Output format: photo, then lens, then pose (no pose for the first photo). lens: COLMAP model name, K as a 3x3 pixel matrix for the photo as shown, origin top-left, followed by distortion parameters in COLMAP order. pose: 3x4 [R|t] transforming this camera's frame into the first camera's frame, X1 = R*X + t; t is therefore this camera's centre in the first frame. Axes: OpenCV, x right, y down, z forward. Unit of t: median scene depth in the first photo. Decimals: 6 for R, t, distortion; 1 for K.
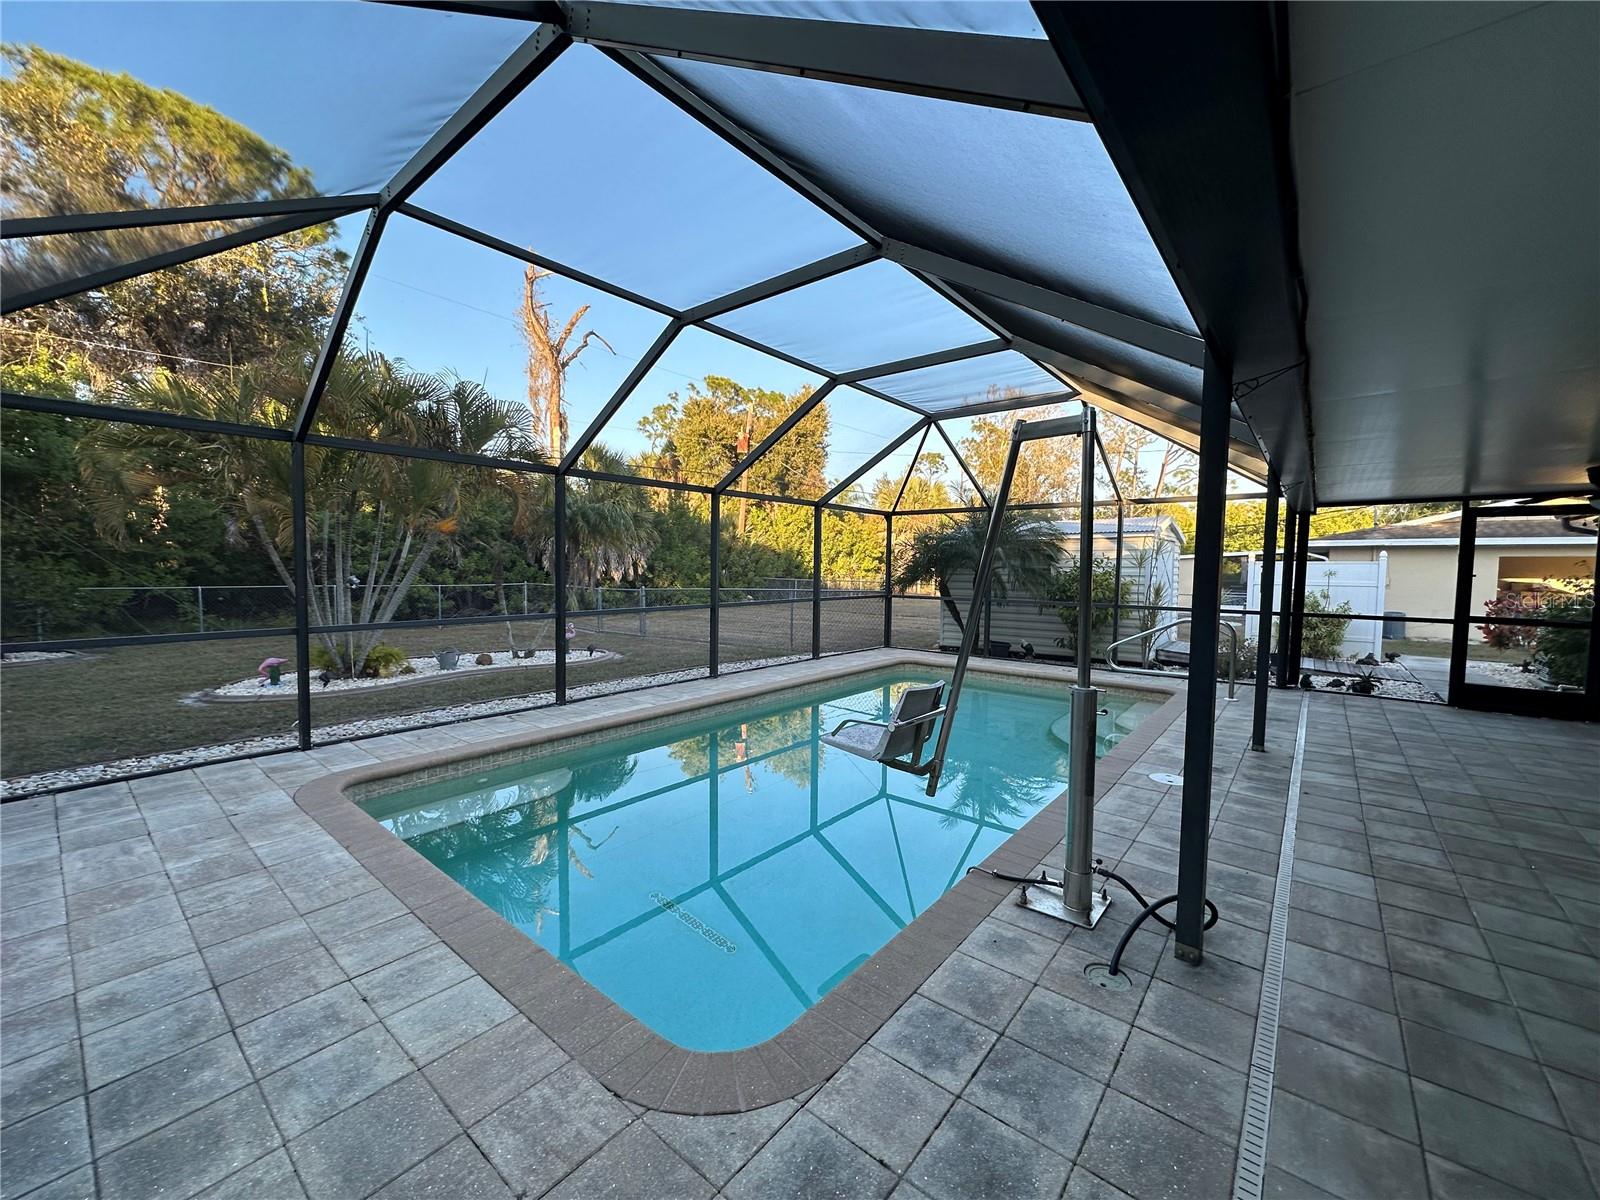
lens RADIAL K [[635.9, 0, 800.0], [0, 635.9, 600.0], [0, 0, 1]] dist [-0.001553, 0.000347]
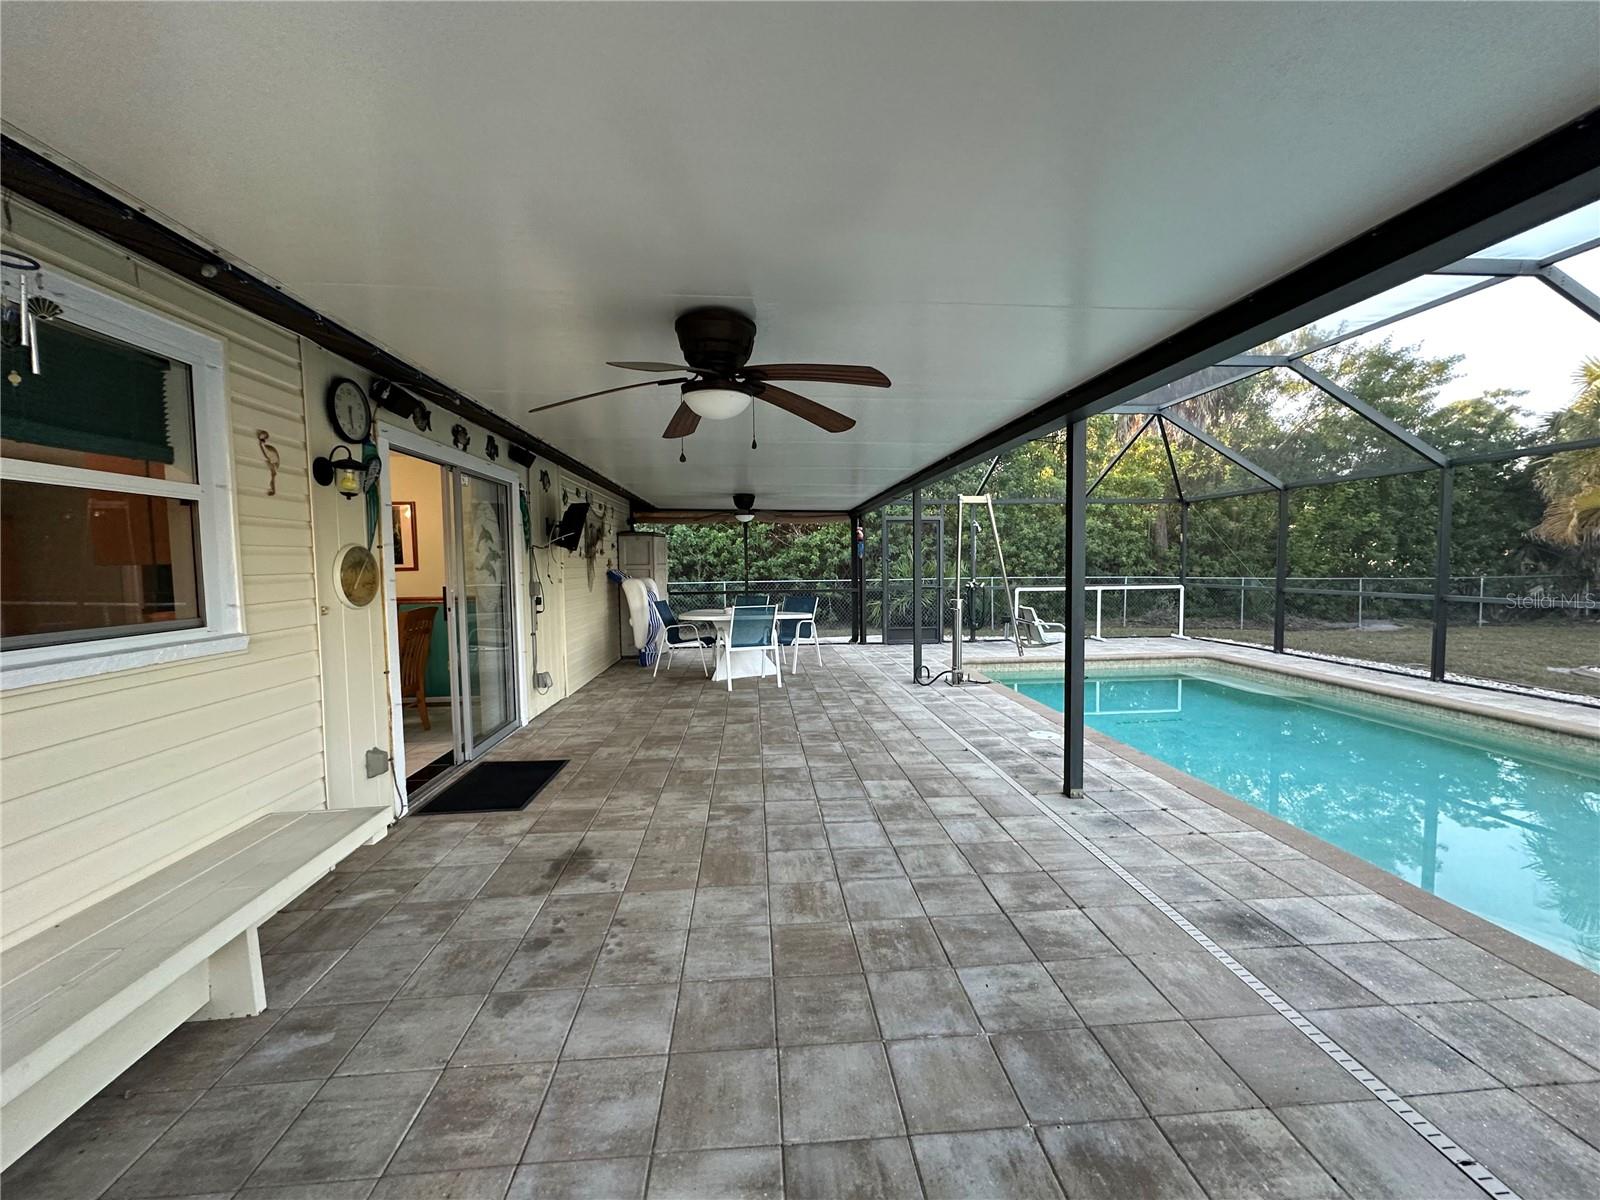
lens RADIAL K [[635.9, 0, 800.0], [0, 635.9, 600.0], [0, 0, 1]] dist [-0.001553, 0.000347]
pose [[-0.726082, 0.039027, -0.686499, 2.200796], [-0.035759, 0.994894, 0.094379, -0.069510], [0.686677, 0.093075, -0.720979, 1.969313]]
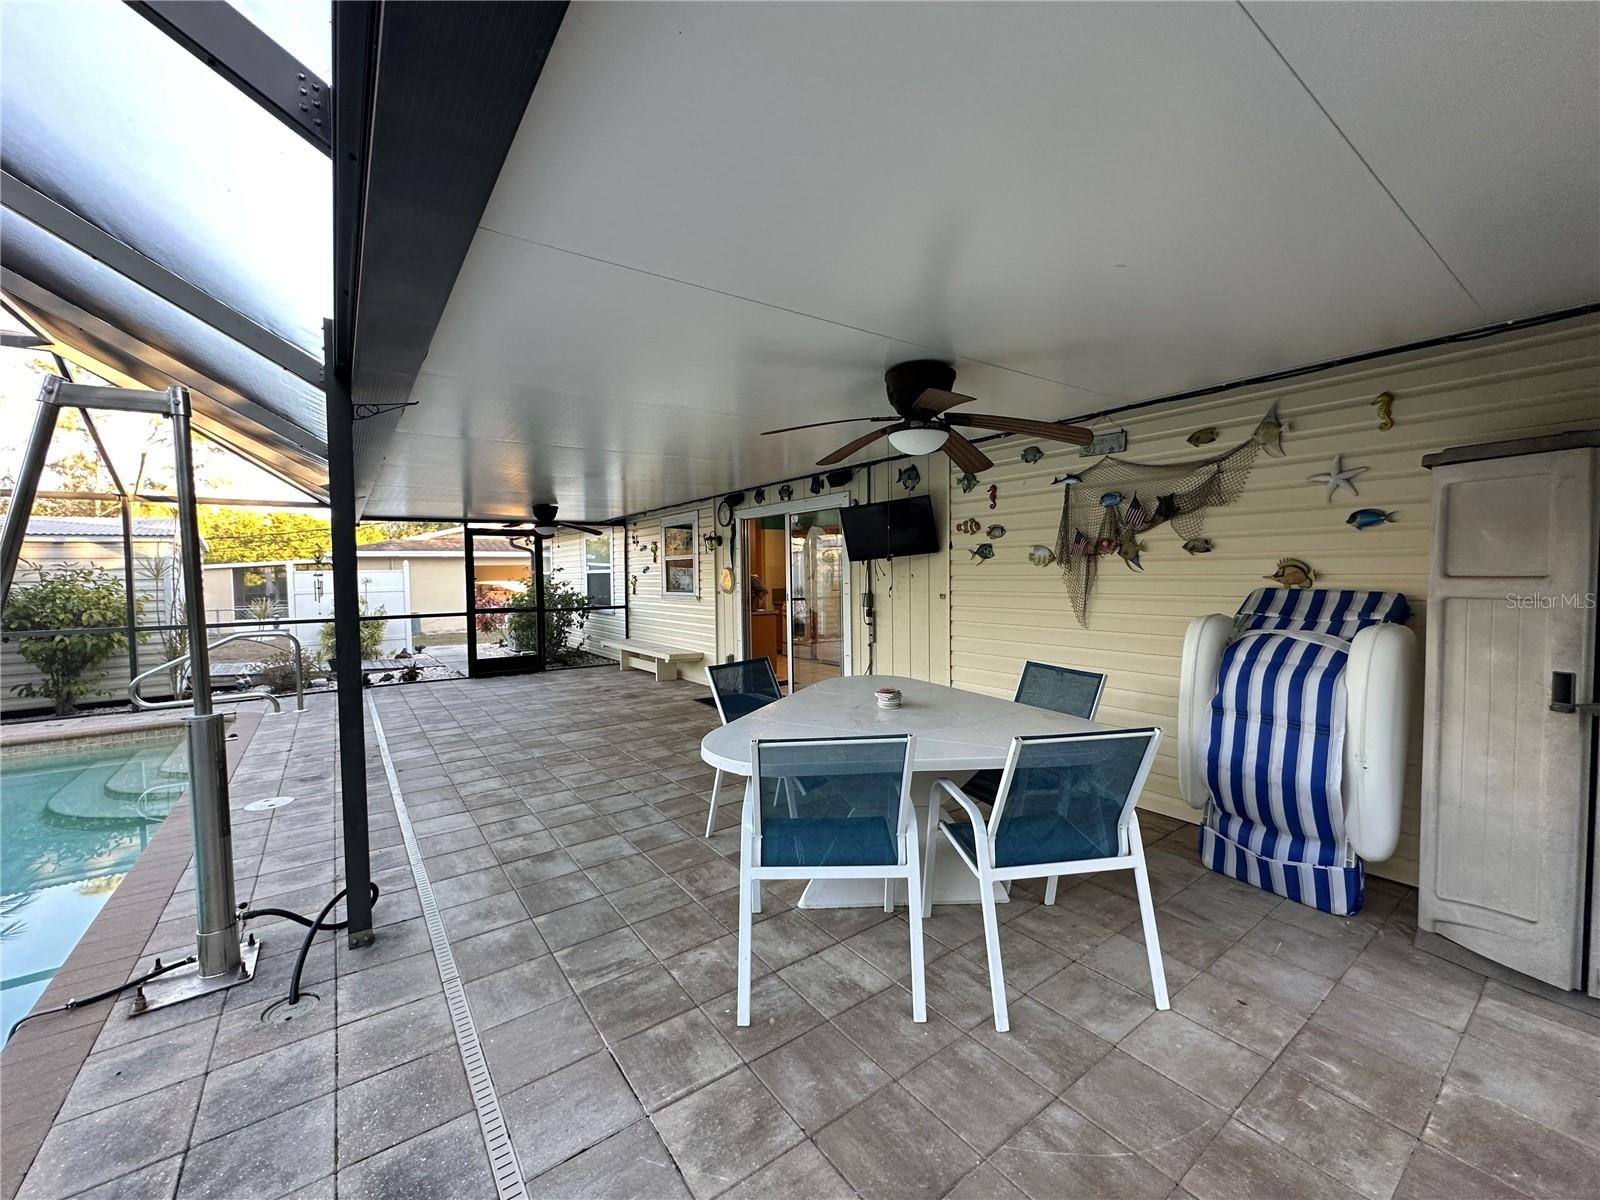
lens RADIAL K [[632.4, 0, 800.0], [0, 632.4, 600.0], [0, 0, 1]] dist [-0.000650, 0.000073]
pose [[0.248491, -0.055961, 0.967016, -0.133902], [0.071681, 0.996655, 0.039257, 0.005838], [-0.965978, 0.059562, 0.251671, 0.001067]]
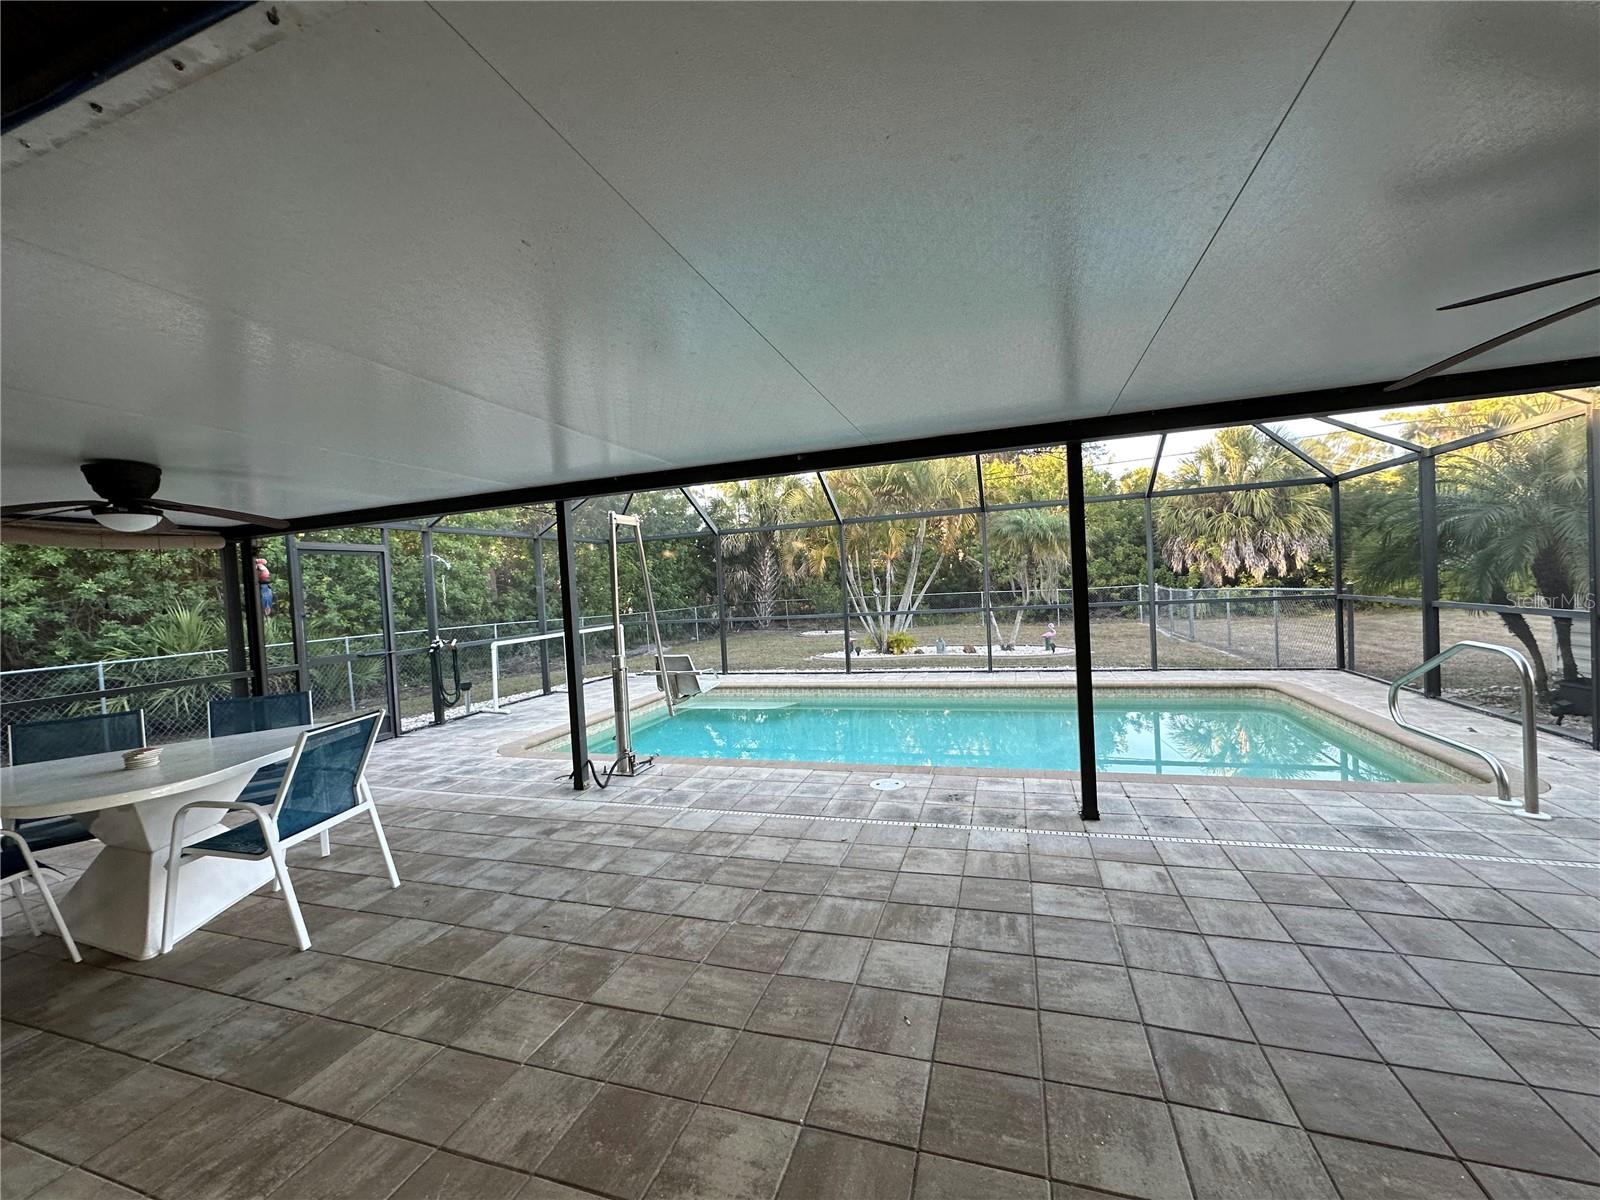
lens RADIAL K [[635.9, 0, 800.0], [0, 635.9, 600.0], [0, 0, 1]] dist [-0.001553, 0.000347]
pose [[0.355251, -0.005405, -0.934755, 1.950770], [0.007253, 0.999969, -0.003026, -0.016151], [0.934743, -0.005705, 0.355279, 0.664498]]
